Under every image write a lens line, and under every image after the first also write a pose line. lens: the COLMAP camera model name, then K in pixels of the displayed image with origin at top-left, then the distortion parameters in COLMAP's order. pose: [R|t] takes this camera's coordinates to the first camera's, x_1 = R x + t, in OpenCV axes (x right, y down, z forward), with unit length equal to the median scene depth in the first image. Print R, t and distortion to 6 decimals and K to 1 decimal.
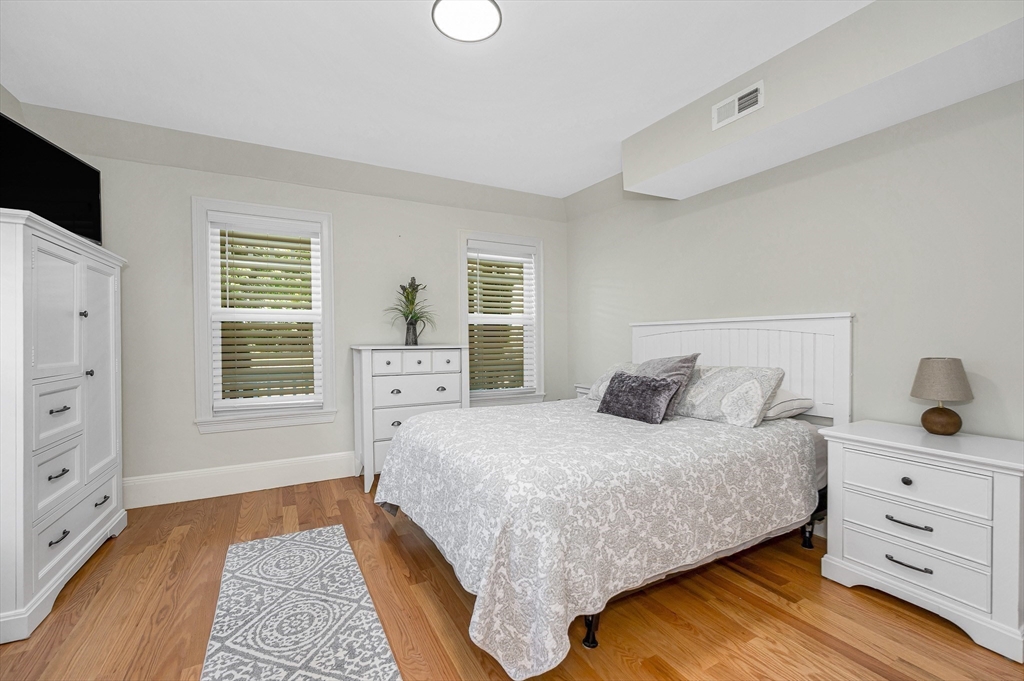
lens RADIAL K [[424.7, 0, 514.9], [0, 424.7, 356.7], [0, 0, 1]] dist [0.000034, -0.000678]
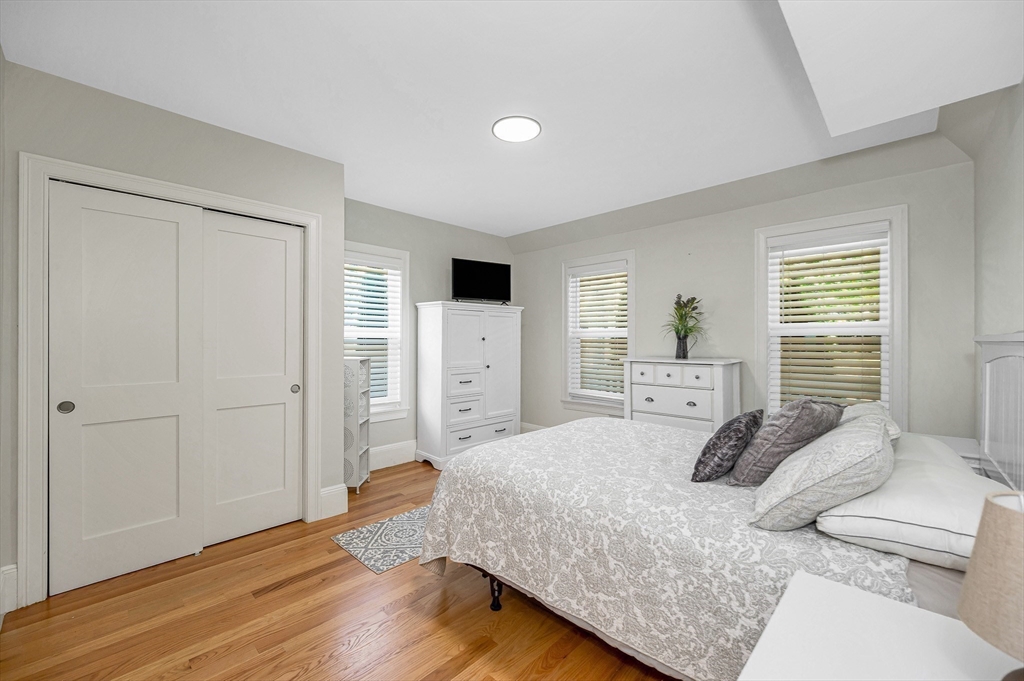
lens RADIAL K [[424.7, 0, 507.0], [0, 424.7, 337.4], [0, 0, 1]] dist [0.000034, -0.000678]
pose [[0.298347, 0.000579, -0.954457, 1.168274], [-0.036551, 0.999273, -0.010819, -0.099303], [0.953757, 0.038114, 0.298152, 0.524479]]
